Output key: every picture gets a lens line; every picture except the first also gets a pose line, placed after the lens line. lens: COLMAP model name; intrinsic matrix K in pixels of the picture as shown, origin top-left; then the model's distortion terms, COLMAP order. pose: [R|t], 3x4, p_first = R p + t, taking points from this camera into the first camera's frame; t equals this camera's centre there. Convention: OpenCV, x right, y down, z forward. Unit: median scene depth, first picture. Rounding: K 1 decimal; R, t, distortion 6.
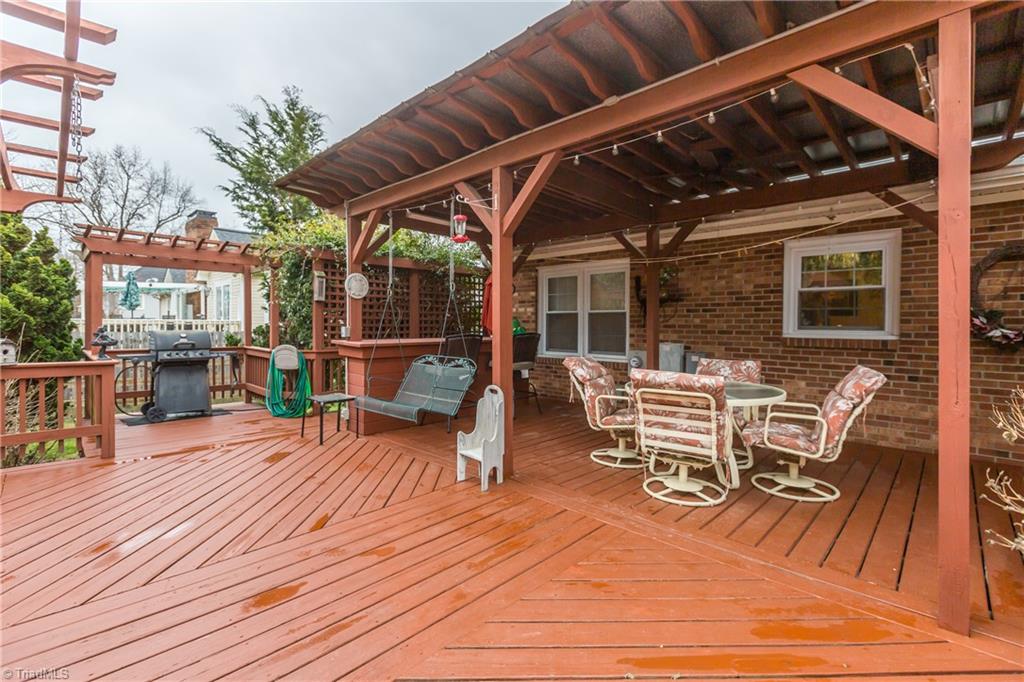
lens RADIAL K [[464.7, 0, 511.5], [0, 464.7, 326.9], [0, 0, 1]] dist [-0.000795, -0.000302]
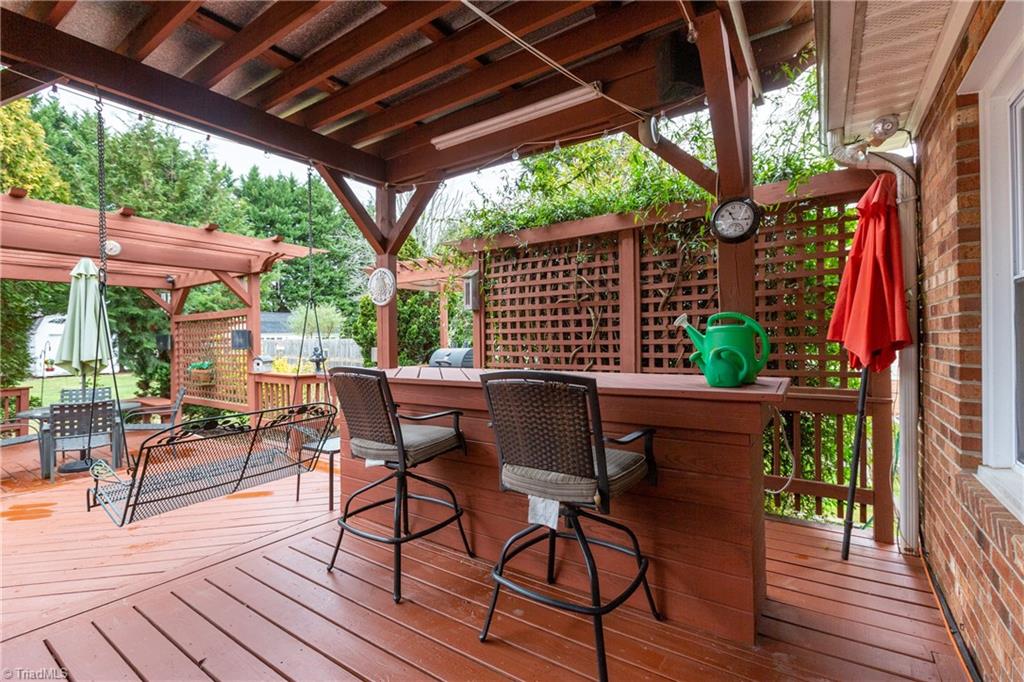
lens RADIAL K [[461.6, 0, 512.0], [0, 461.6, 341.0], [0, 0, 1]] dist [-0.000334, -0.000129]
pose [[0.159821, 0.000217, -0.987146, 0.341399], [0.012006, 0.999926, 0.002163, -0.008895], [0.987073, -0.012198, 0.159806, 1.023969]]
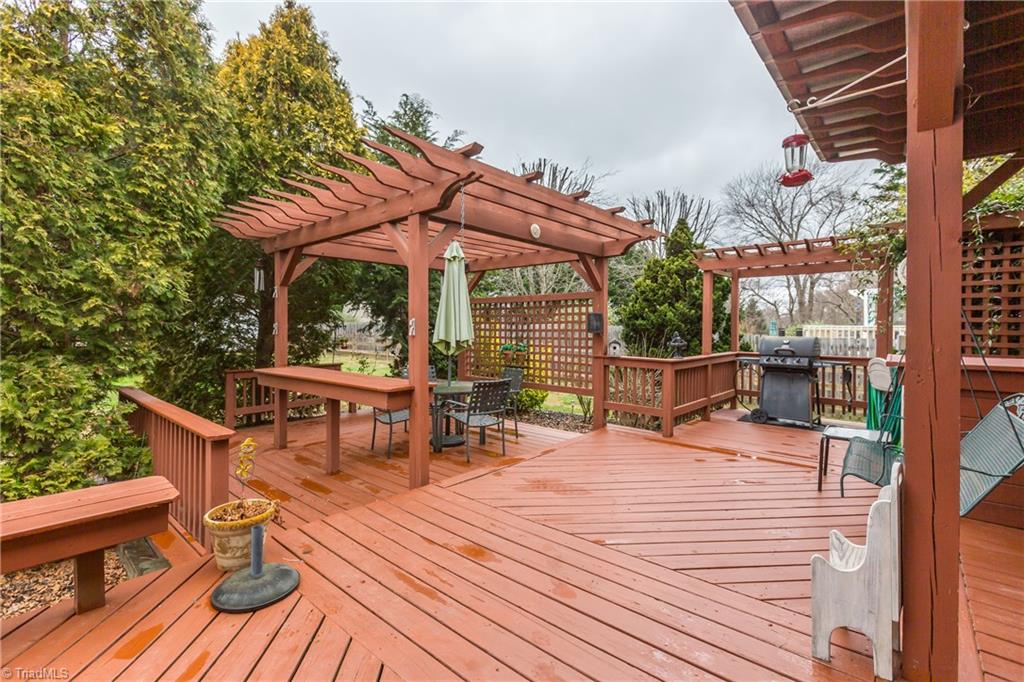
lens RADIAL K [[461.6, 0, 512.0], [0, 461.6, 341.0], [0, 0, 1]] dist [-0.000334, -0.000129]
pose [[0.045024, 0.032071, -0.998471, 0.260167], [-0.011807, 0.999432, 0.031569, -0.007828], [0.998916, 0.010368, 0.045377, 0.385187]]
